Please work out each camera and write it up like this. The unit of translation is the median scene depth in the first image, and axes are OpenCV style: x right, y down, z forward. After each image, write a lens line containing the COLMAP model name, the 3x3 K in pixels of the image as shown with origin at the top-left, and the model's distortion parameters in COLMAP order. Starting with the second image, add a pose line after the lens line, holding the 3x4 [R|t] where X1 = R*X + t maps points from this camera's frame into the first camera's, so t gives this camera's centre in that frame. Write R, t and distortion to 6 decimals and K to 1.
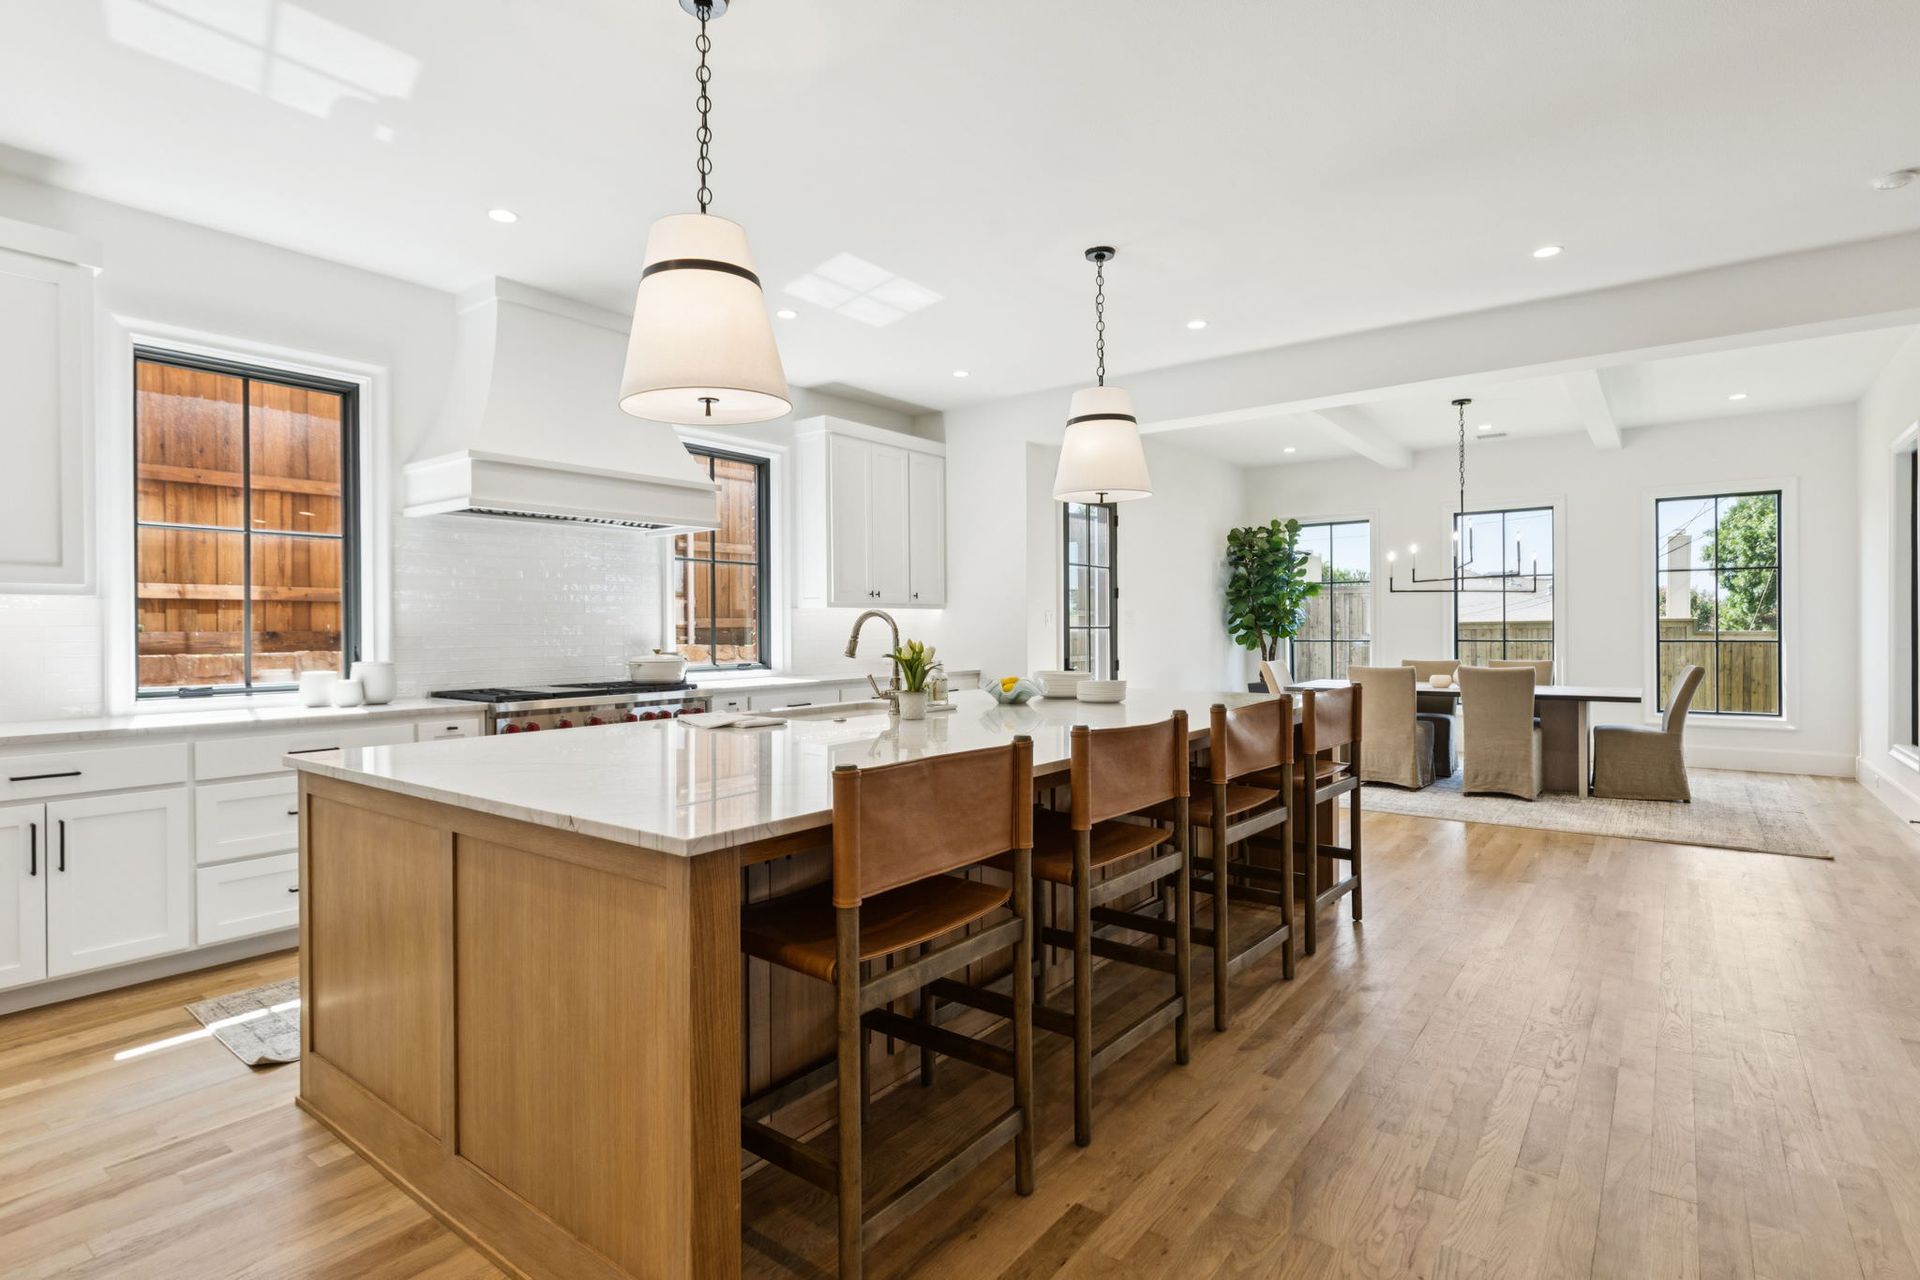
lens RADIAL K [[964.8, 0, 952.9], [0, 964.8, 629.5], [0, 0, 1]] dist [0.002872, -0.000909]
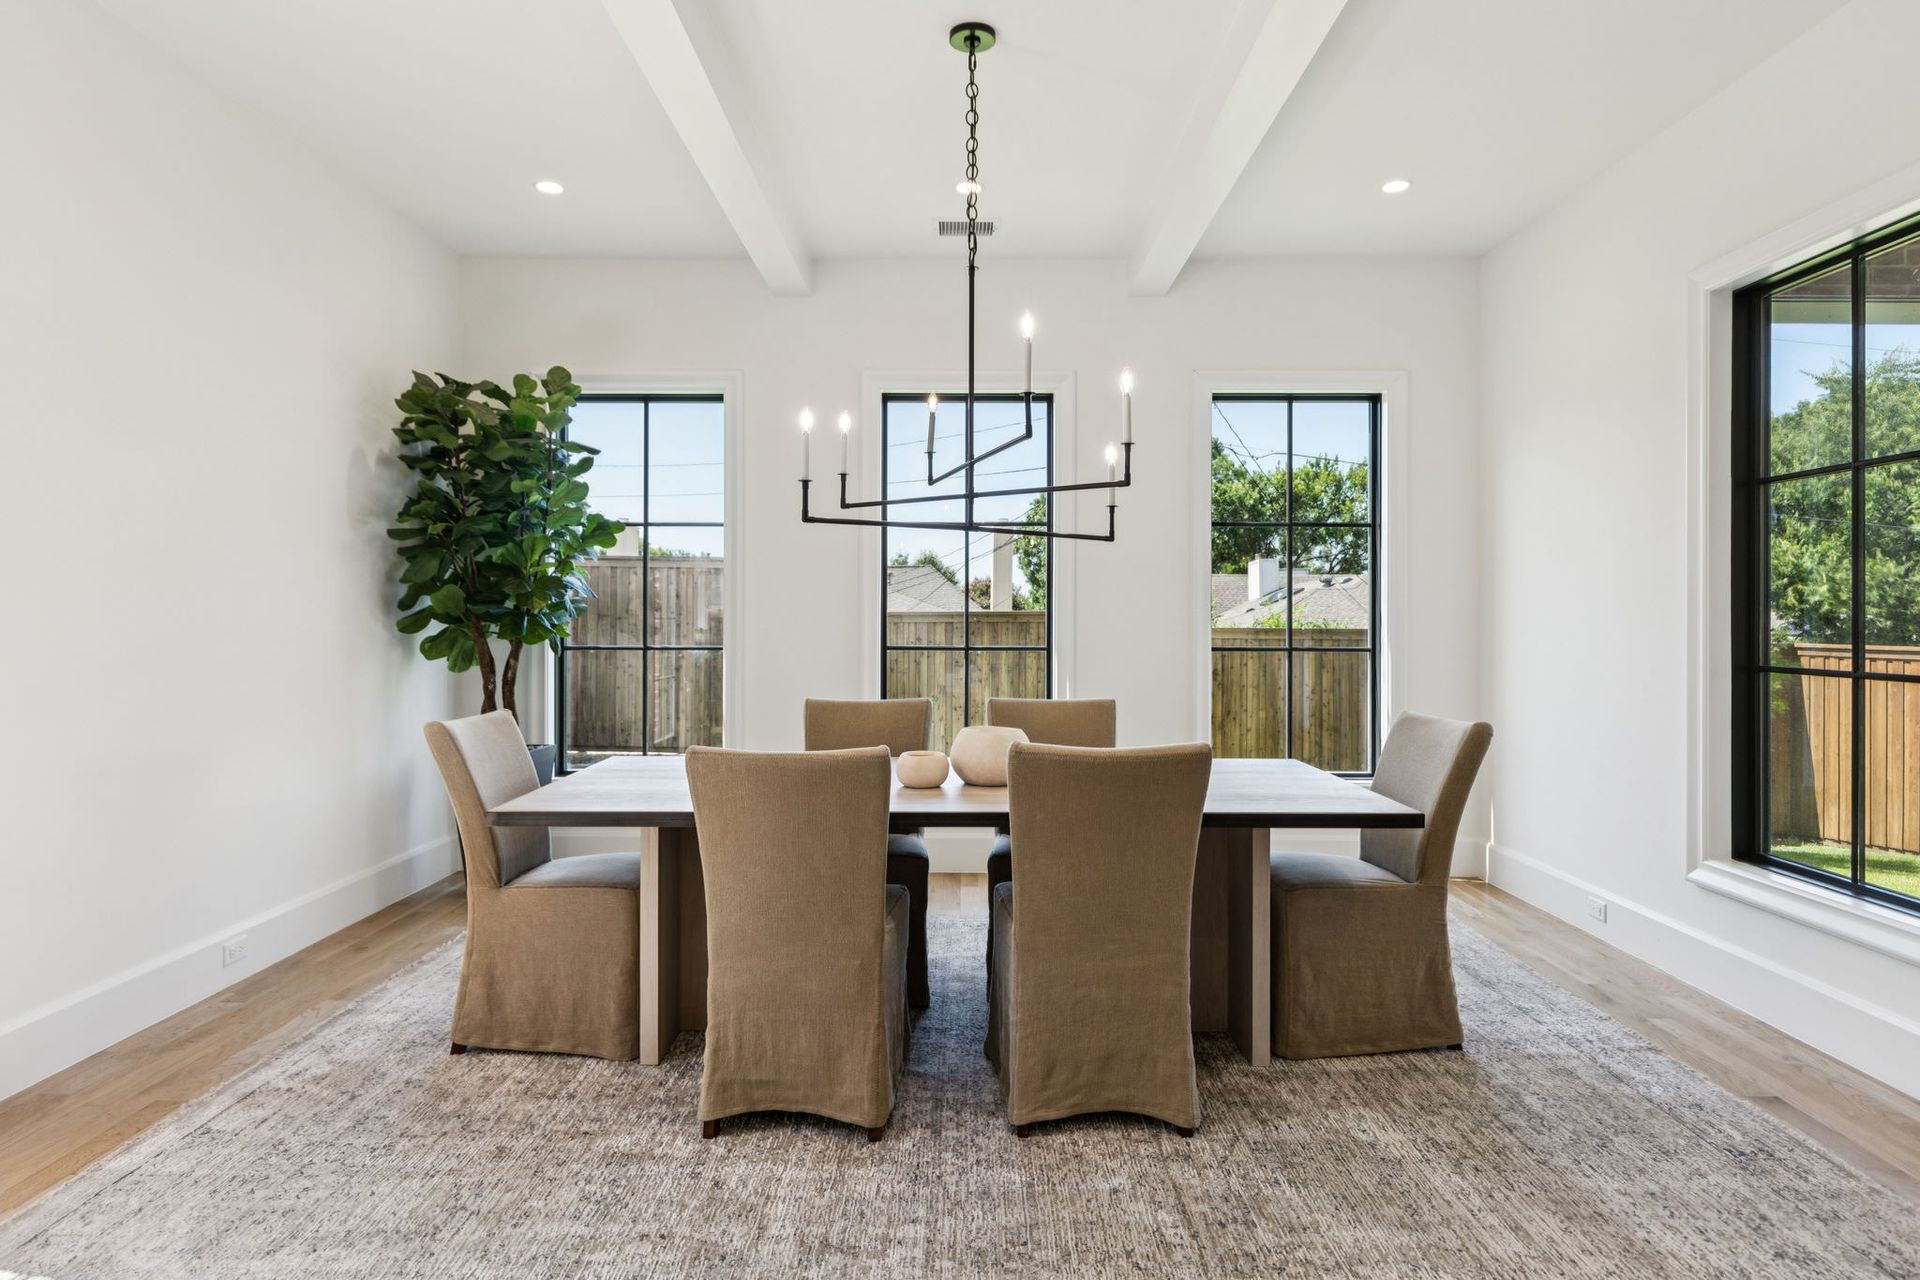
lens RADIAL K [[1115.8, 0, 967.9], [0, 1115.8, 622.8], [0, 0, 1]] dist [-0.005752, -0.001237]
pose [[0.797621, 0.006341, 0.603126, 0.195747], [-0.007936, 0.999969, -0.000018, -0.001938], [-0.603107, -0.004772, 0.797646, 0.486546]]
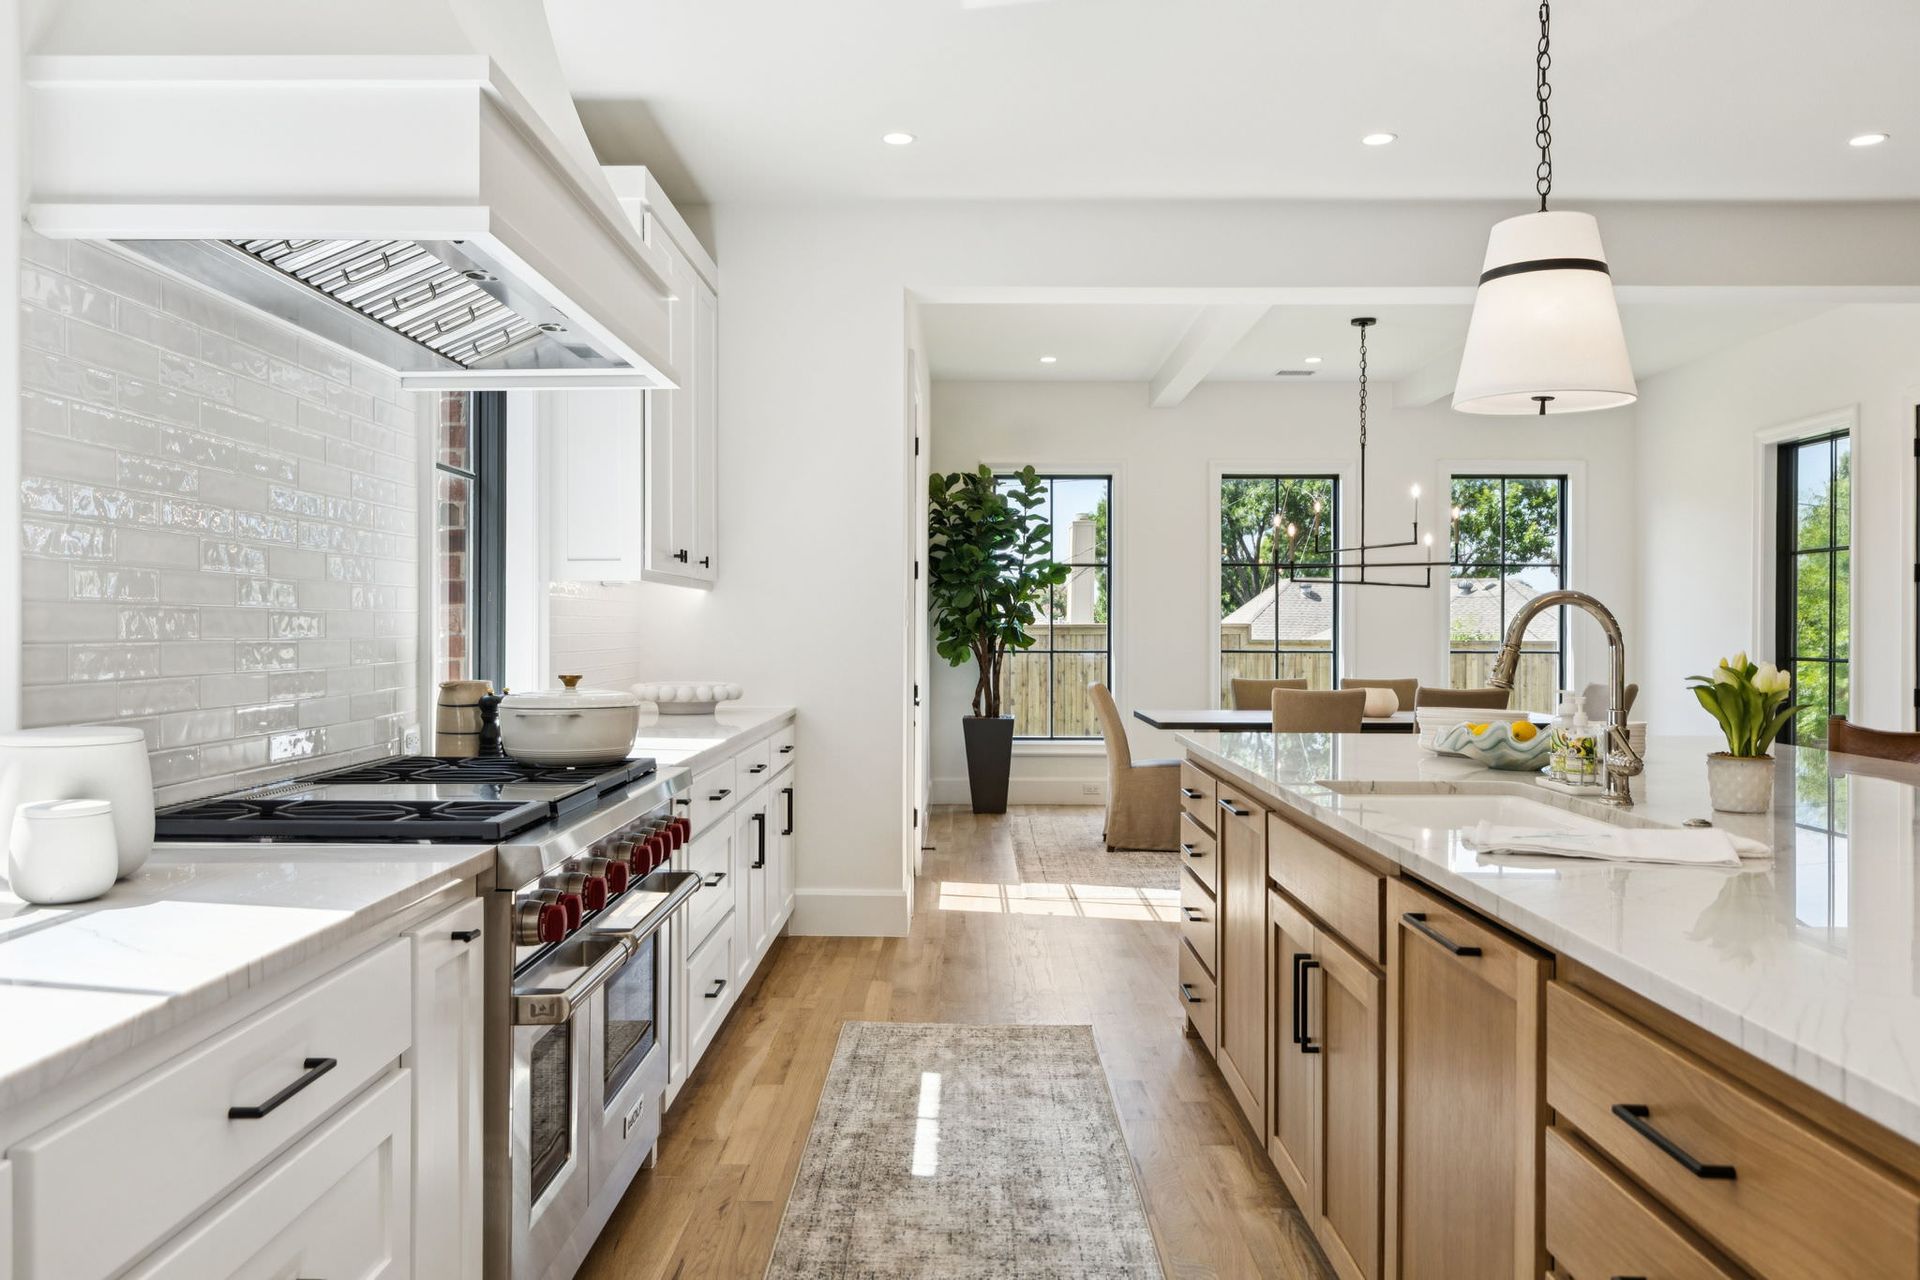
lens RADIAL K [[1483.4, 0, 958.5], [0, 1483.4, 639.8], [0, 0, 1]] dist [-0.002314, 0.000708]
pose [[0.800543, 0.004993, 0.599254, -0.286392], [-0.007438, 0.999971, 0.001606, 0.002495], [-0.599229, -0.005743, 0.800557, 0.218427]]
